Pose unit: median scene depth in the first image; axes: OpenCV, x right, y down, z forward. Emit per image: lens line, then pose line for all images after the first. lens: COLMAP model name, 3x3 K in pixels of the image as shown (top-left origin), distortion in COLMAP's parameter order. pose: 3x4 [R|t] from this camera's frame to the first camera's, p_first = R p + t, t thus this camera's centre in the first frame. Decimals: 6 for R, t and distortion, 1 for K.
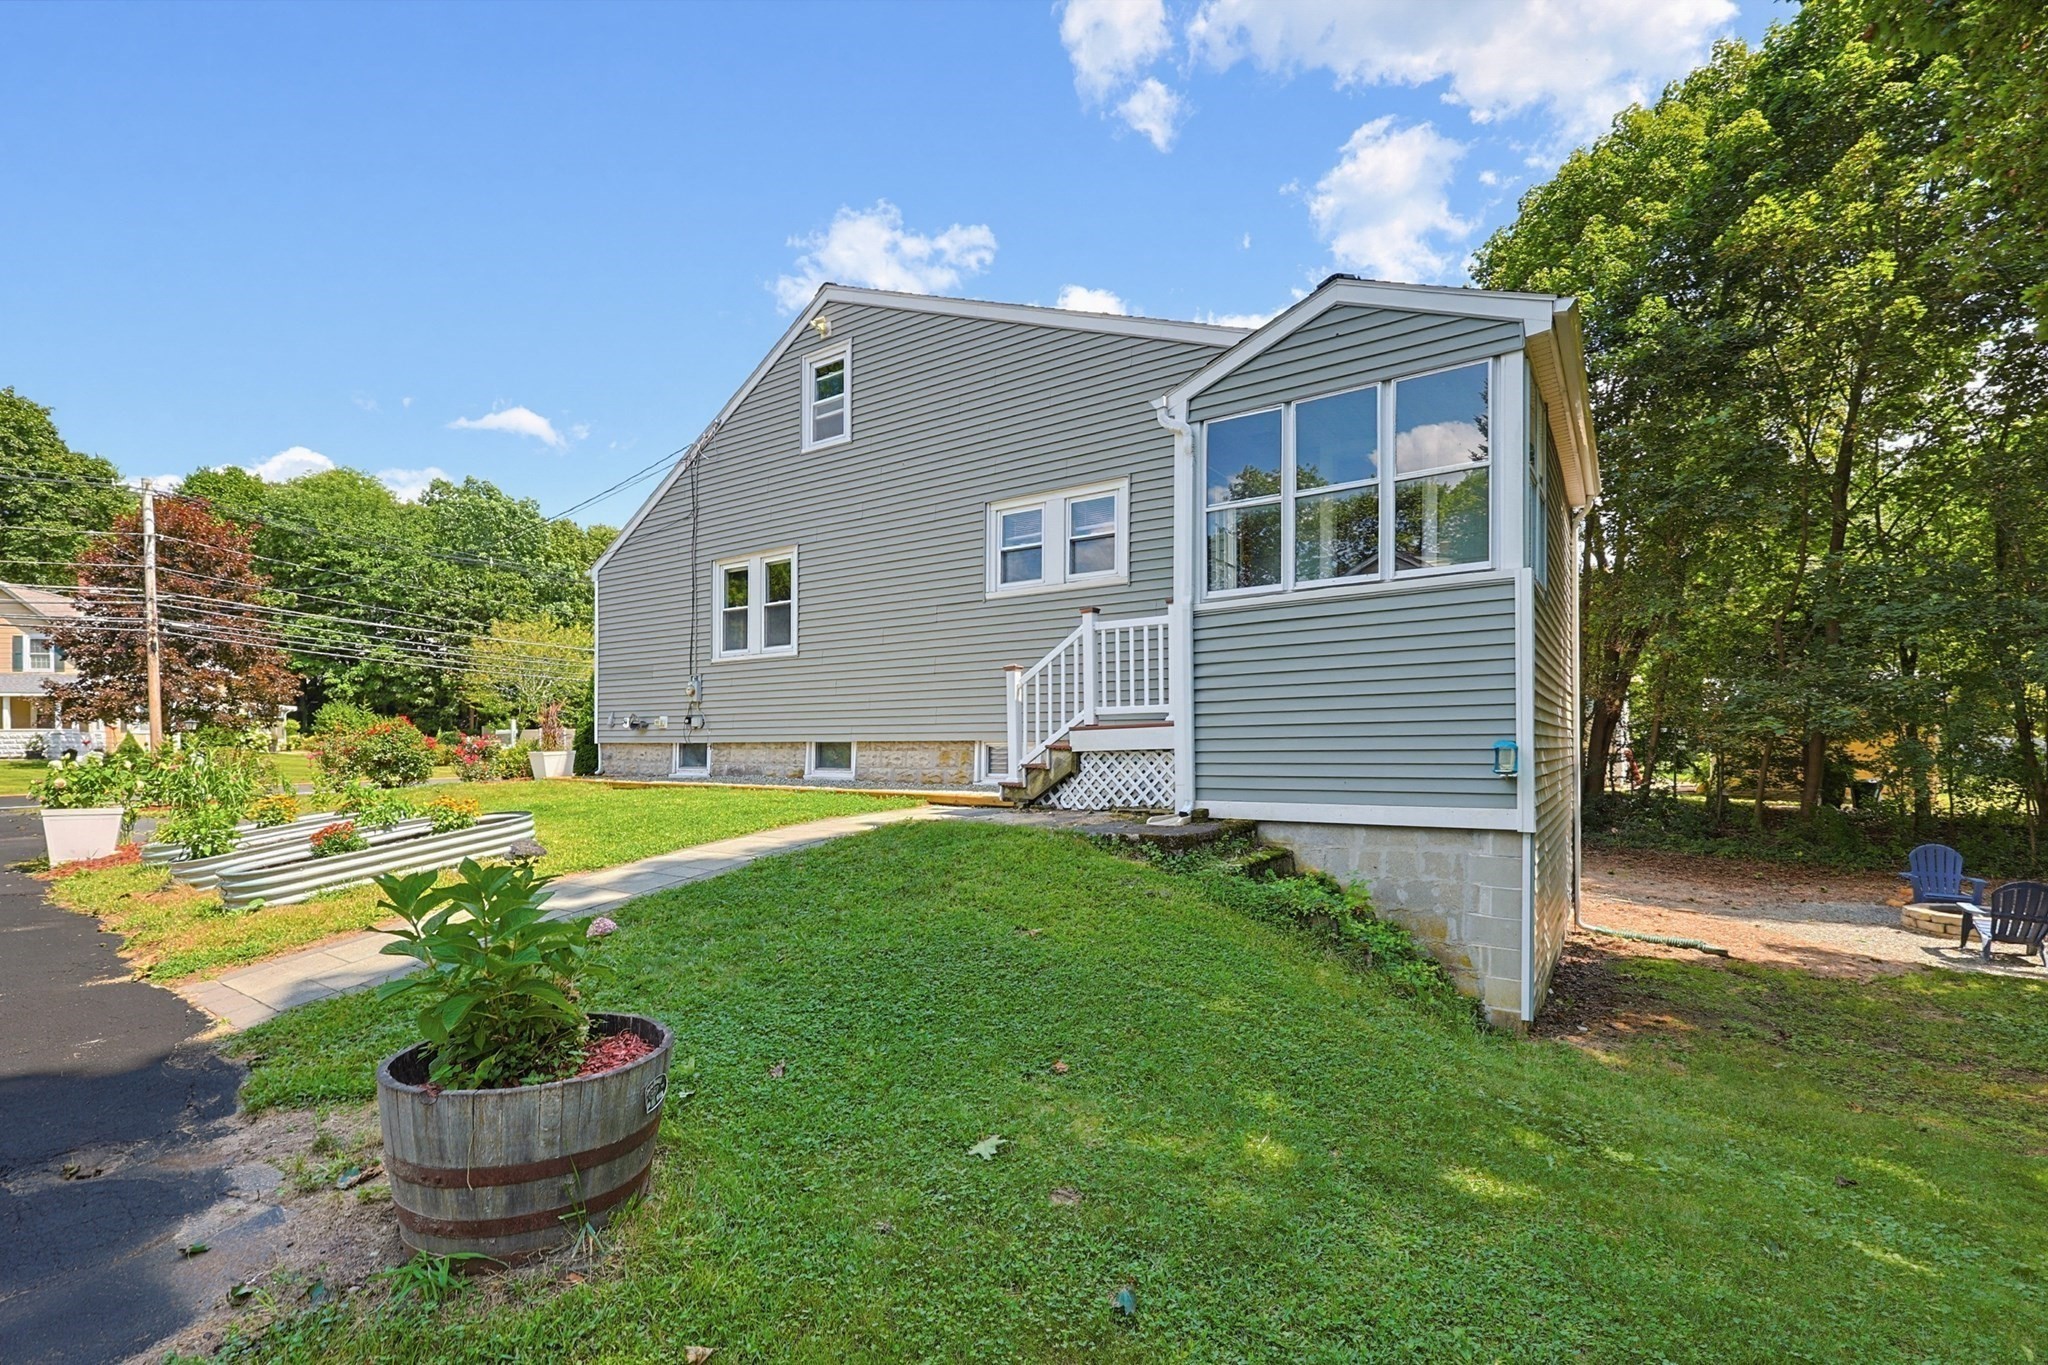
lens RADIAL K [[920.1, 0, 1025.2], [0, 920.1, 748.0], [0, 0, 1]] dist [0.004270, 0.000845]
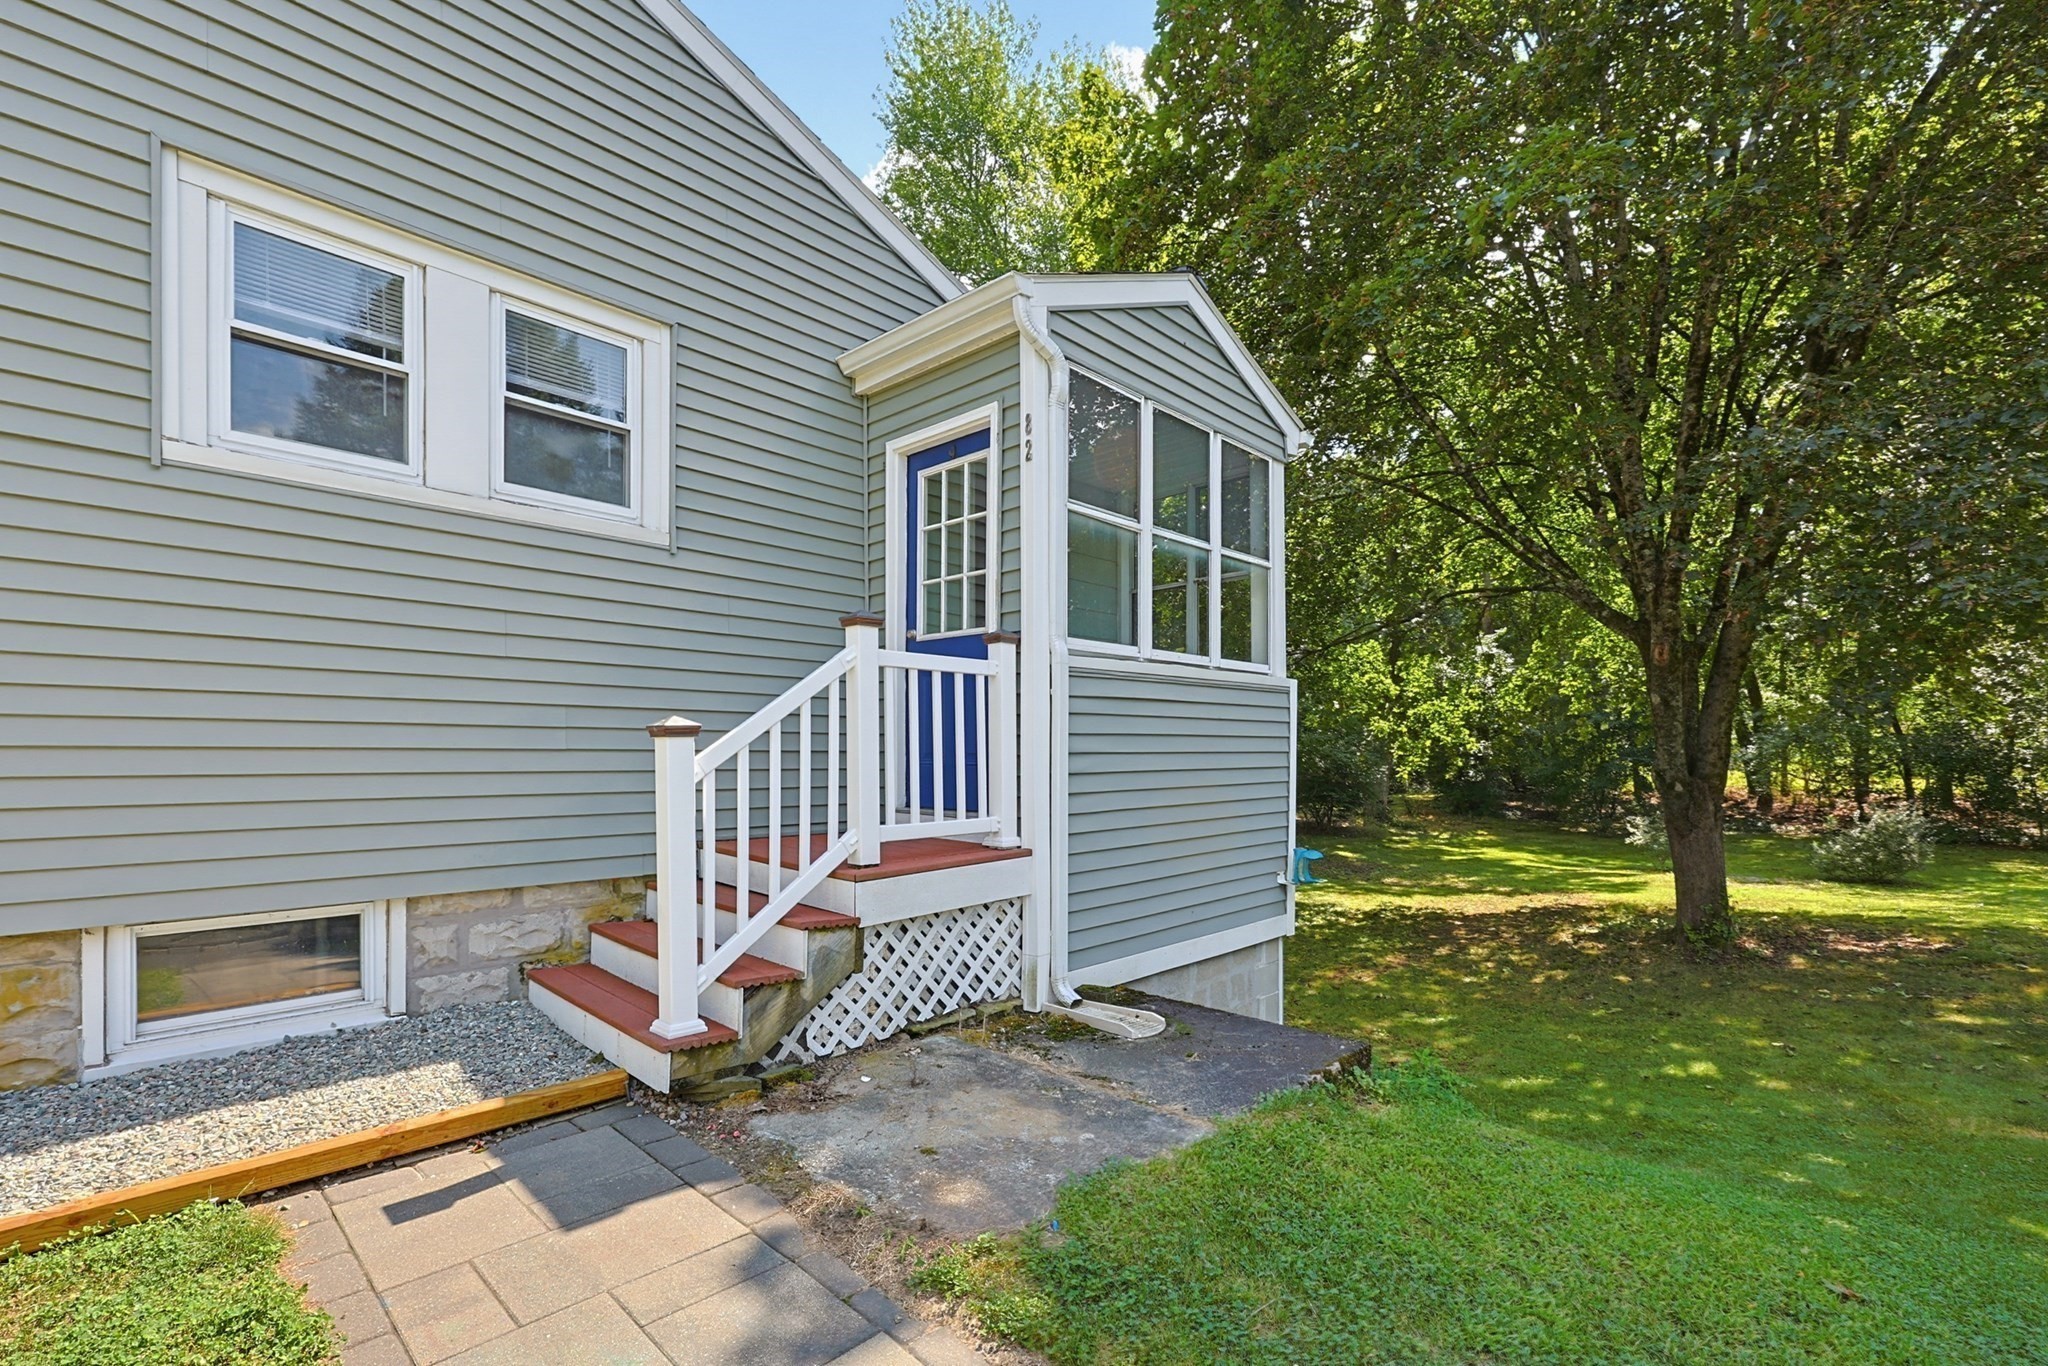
lens RADIAL K [[920.1, 0, 1017.2], [0, 920.1, 761.8], [0, 0, 1]] dist [0.004270, 0.000845]
pose [[0.151181, -0.005660, 0.988490, -0.365885], [-0.002933, 0.999977, 0.006174, -0.076588], [-0.988502, -0.003833, 0.151161, 0.809327]]
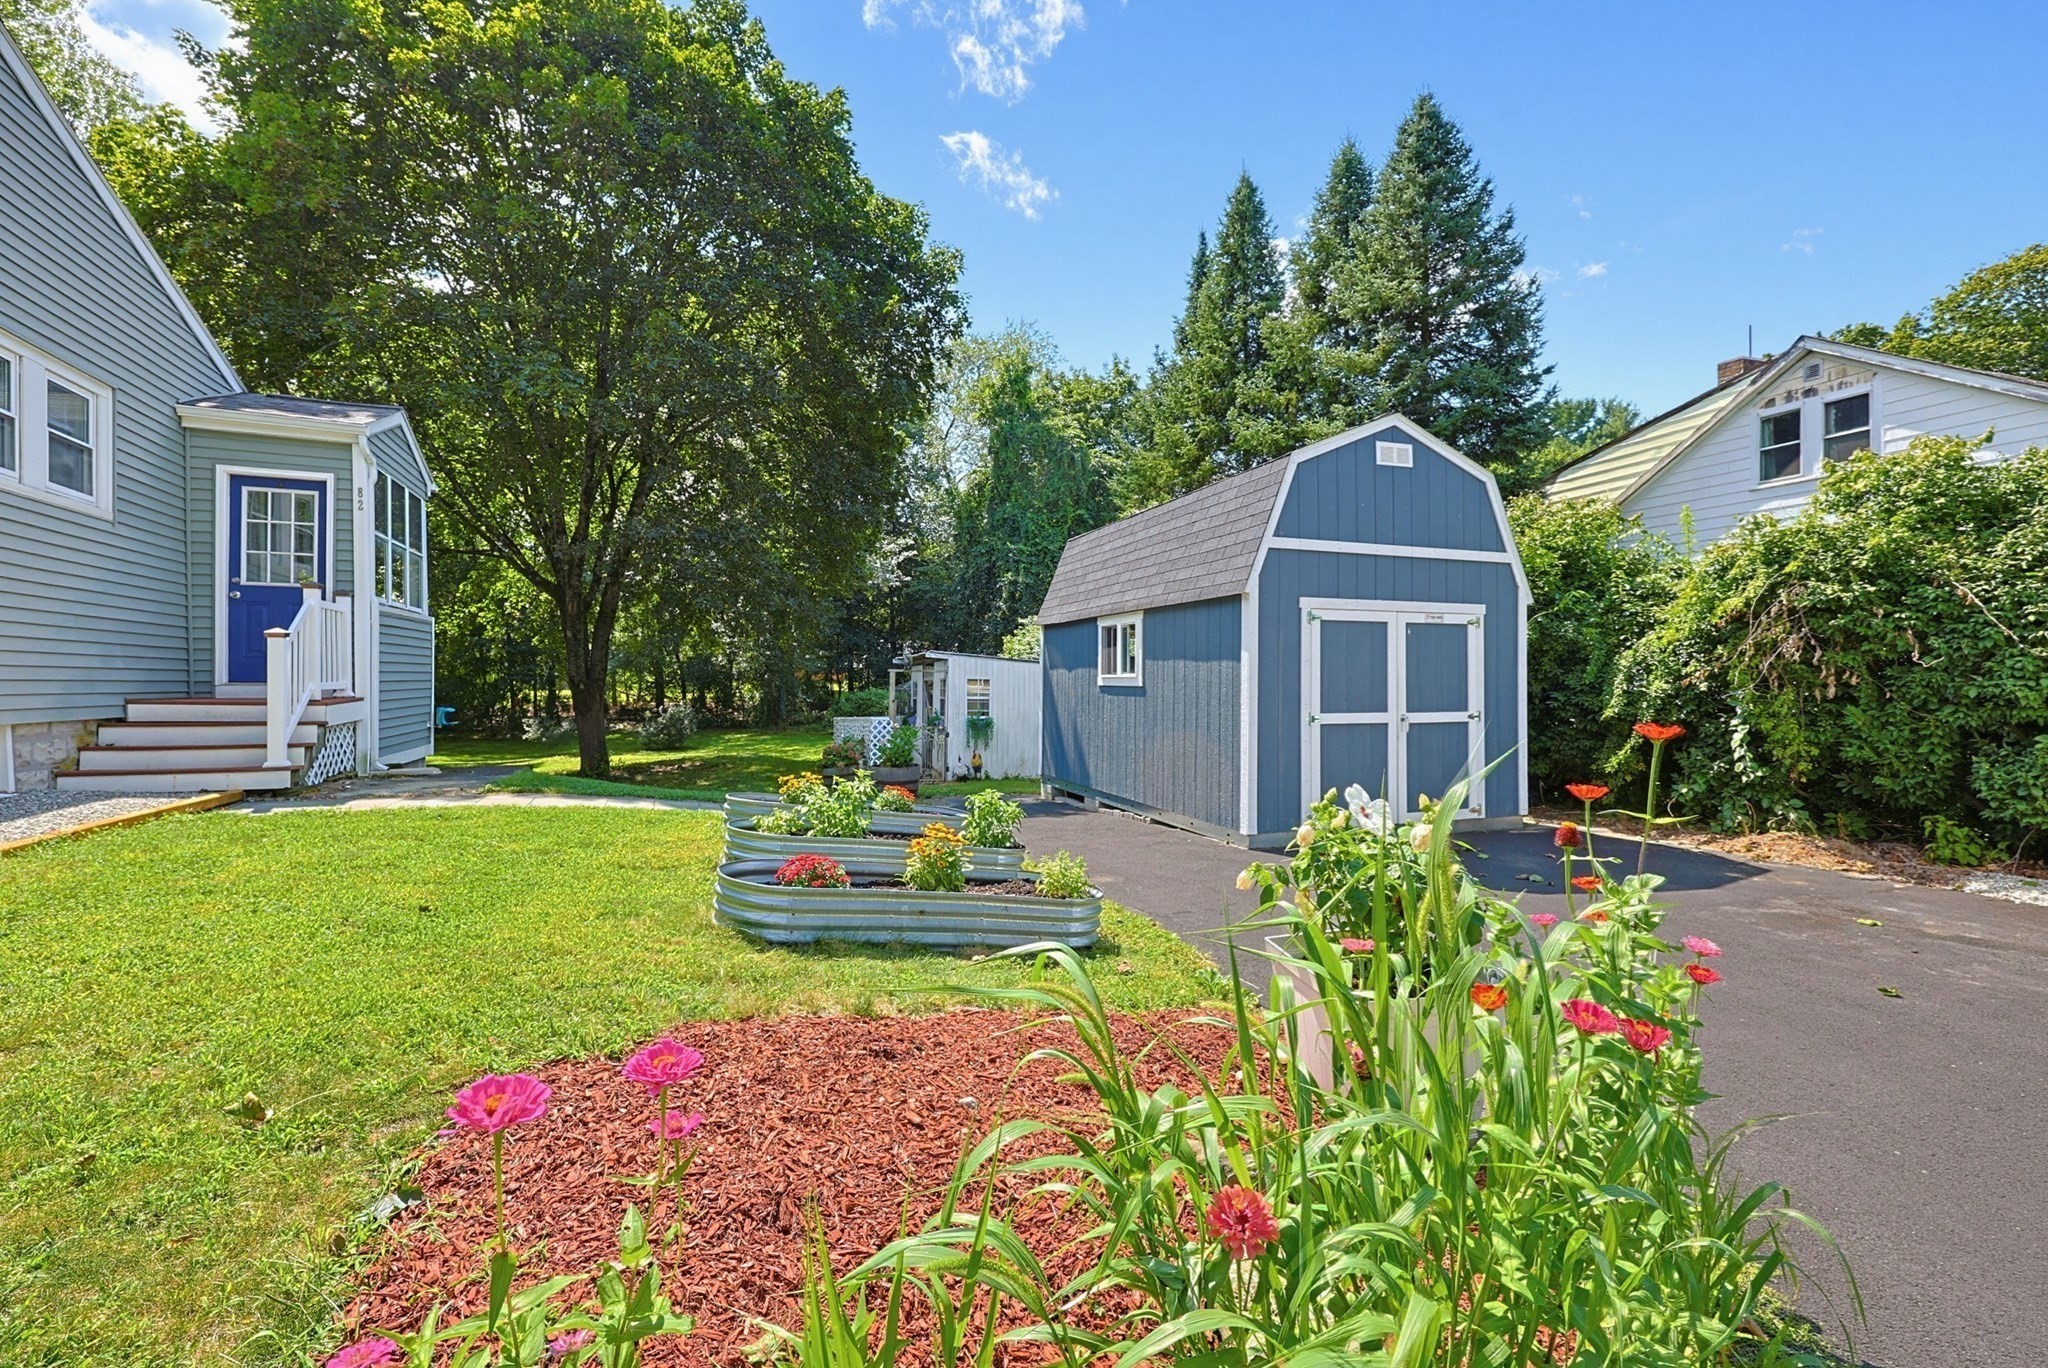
lens RADIAL K [[920.1, 0, 1028.0], [0, 920.1, 686.6], [0, 0, 1]] dist [0.004270, 0.000845]
pose [[-0.826963, -0.000423, 0.562256, -1.048576], [0.002287, 0.999989, 0.004117, -0.042182], [-0.562252, 0.004691, -0.826953, 1.297774]]
